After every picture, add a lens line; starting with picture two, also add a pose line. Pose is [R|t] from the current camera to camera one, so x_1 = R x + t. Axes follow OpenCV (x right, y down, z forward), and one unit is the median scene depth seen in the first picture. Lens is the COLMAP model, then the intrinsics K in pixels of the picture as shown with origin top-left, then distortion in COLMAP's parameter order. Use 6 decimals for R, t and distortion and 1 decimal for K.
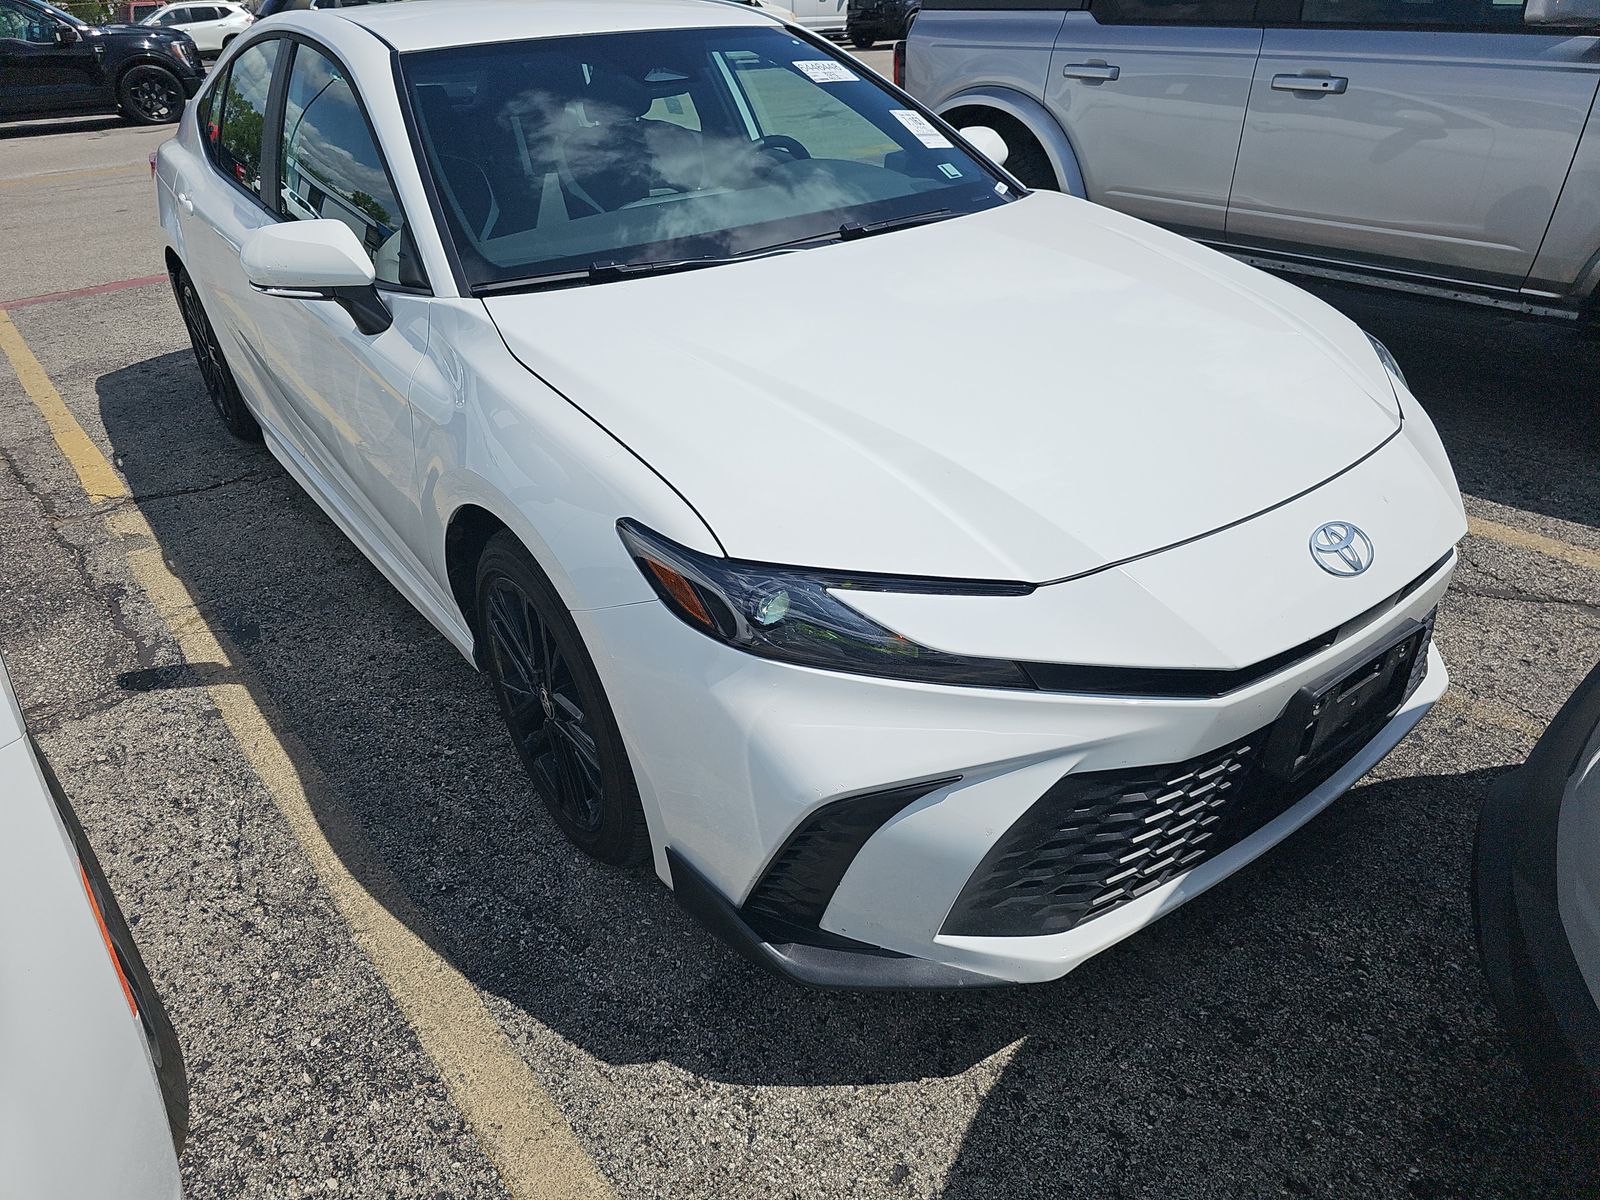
lens RADIAL K [[1079.4, 0, 776.9], [0, 1079.4, 602.6], [0, 0, 1]] dist [0.033800, -0.032249]
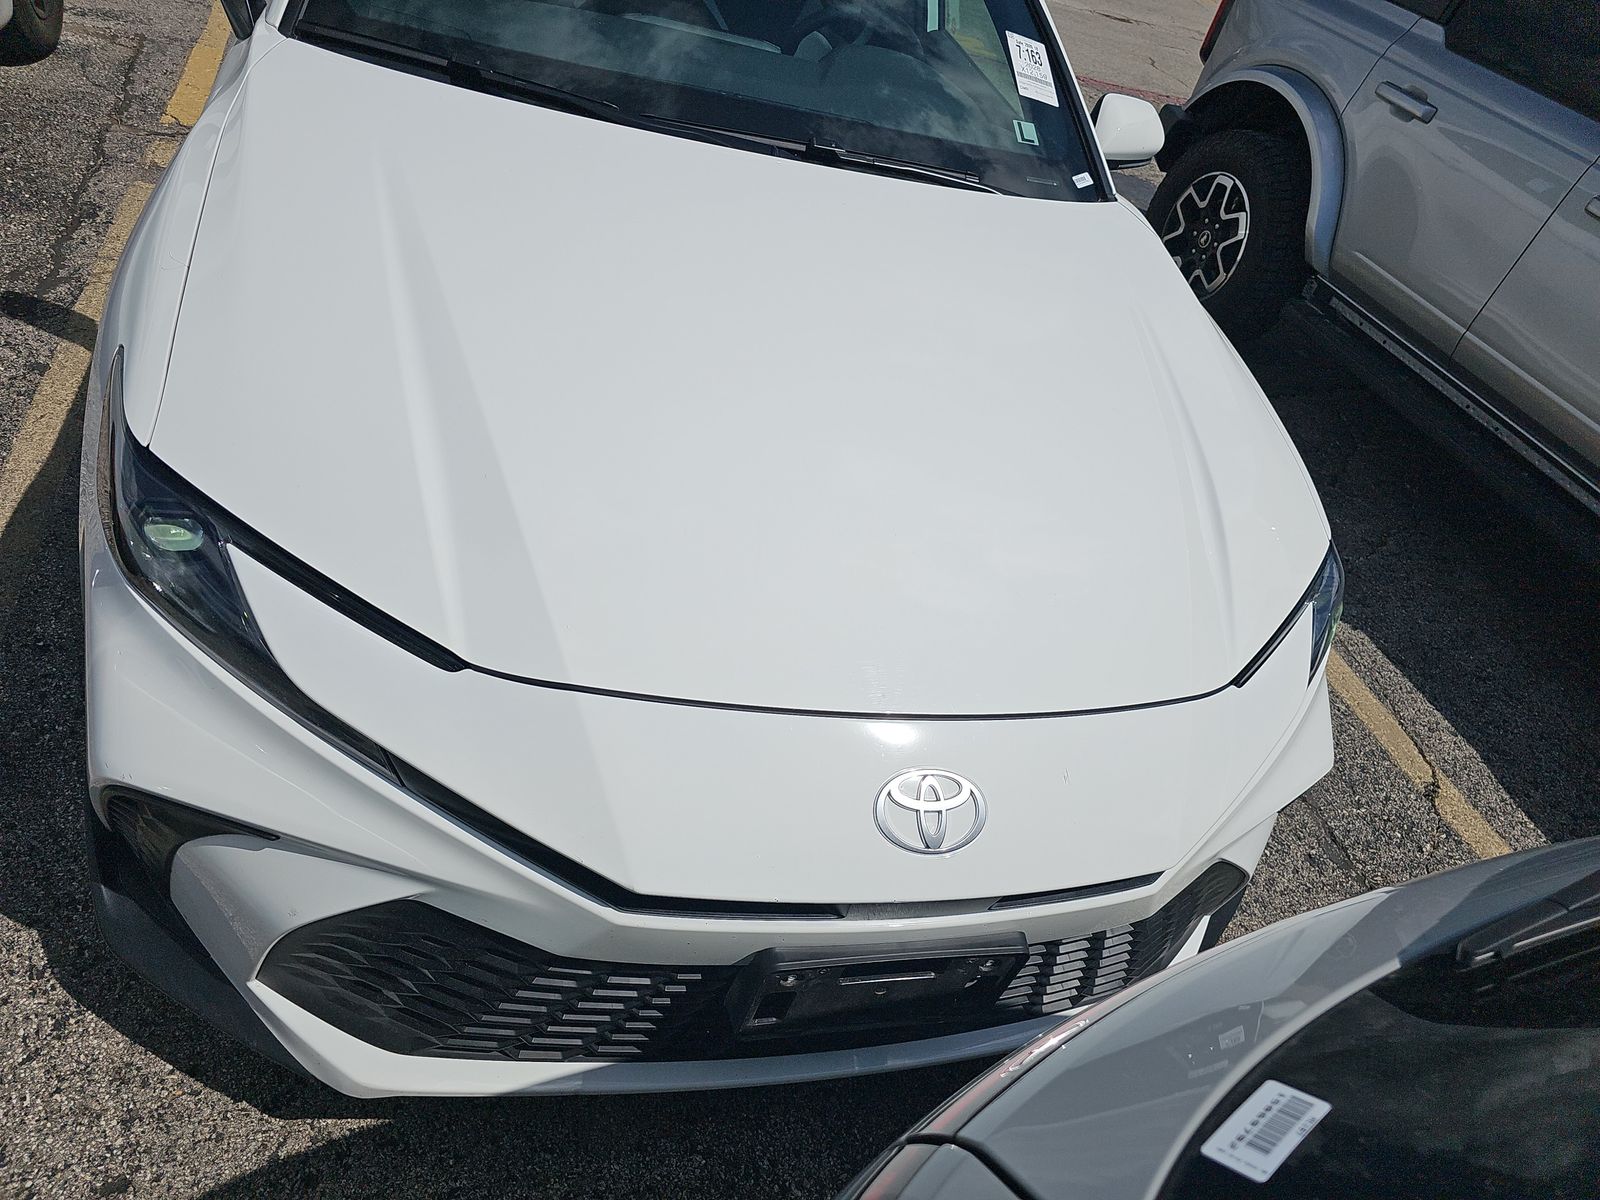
lens RADIAL K [[1079.4, 0, 776.9], [0, 1079.4, 602.6], [0, 0, 1]] dist [0.033800, -0.032249]
pose [[0.877631, 0.456832, -0.145153, 0.447845], [-0.435586, 0.886475, 0.156290, -0.230224], [0.200073, -0.073938, 0.976987, 0.269078]]
